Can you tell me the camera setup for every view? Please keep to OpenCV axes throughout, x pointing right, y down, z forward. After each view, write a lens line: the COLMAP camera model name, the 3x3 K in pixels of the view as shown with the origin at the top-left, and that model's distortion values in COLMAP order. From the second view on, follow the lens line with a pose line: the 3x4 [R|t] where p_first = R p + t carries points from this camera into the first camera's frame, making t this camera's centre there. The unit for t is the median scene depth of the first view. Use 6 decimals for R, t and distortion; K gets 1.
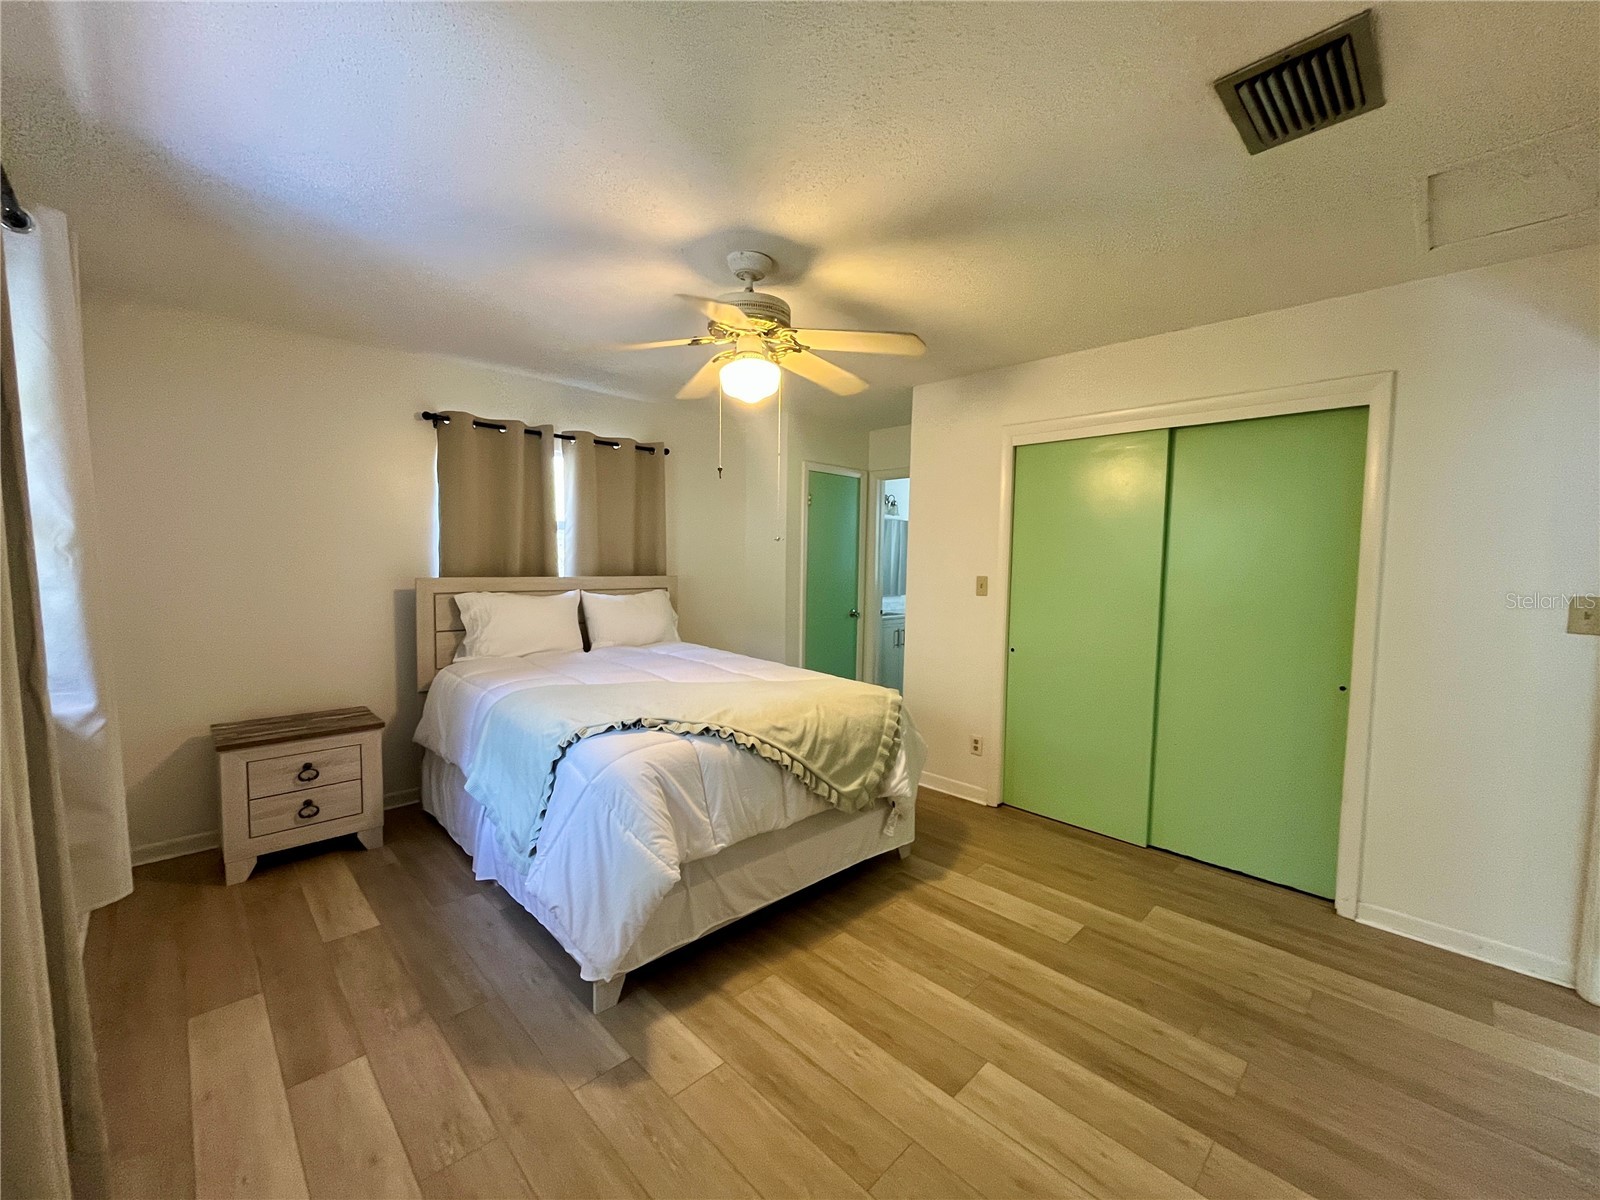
lens RADIAL K [[645.1, 0, 799.4], [0, 645.1, 601.7], [0, 0, 1]] dist [-0.003228, 0.000221]
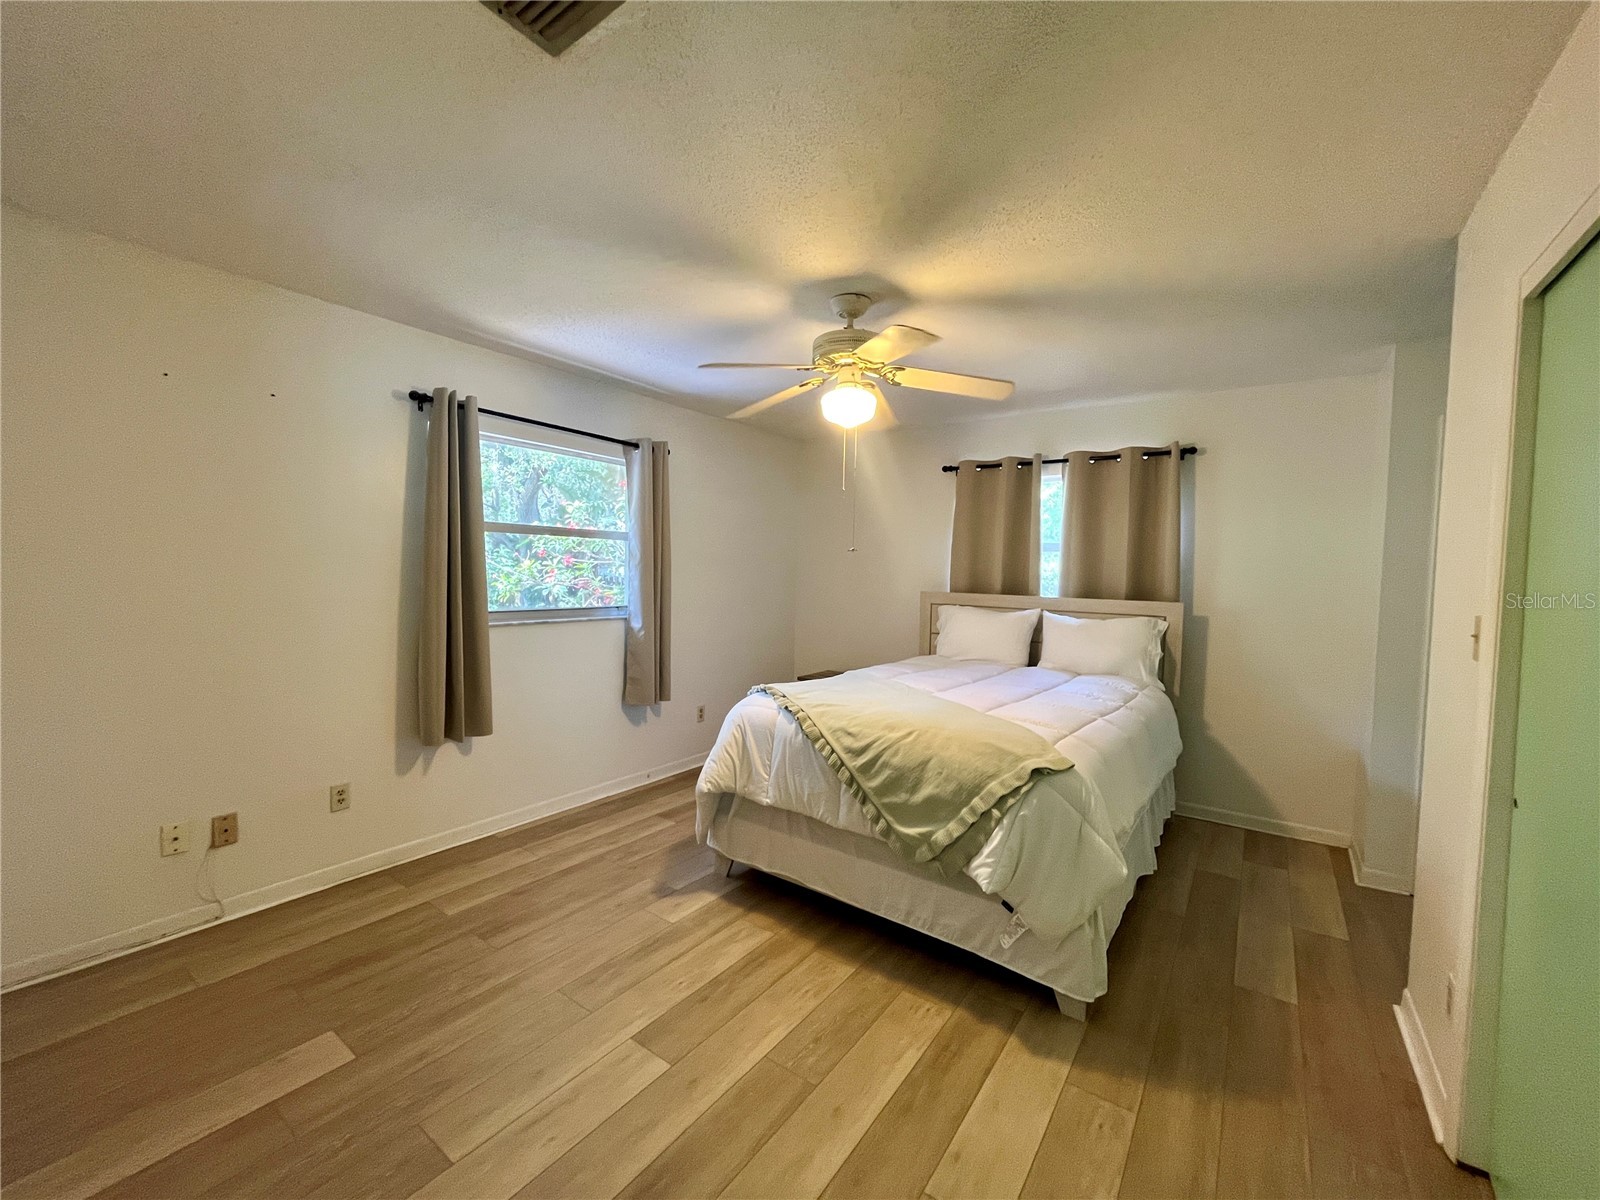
lens RADIAL K [[645.1, 0, 799.4], [0, 645.1, 601.7], [0, 0, 1]] dist [-0.003228, 0.000221]
pose [[0.170140, 0.033709, -0.984843, 0.925459], [-0.091651, 0.995624, 0.018244, -0.022539], [0.981148, 0.087158, 0.172485, 0.696748]]
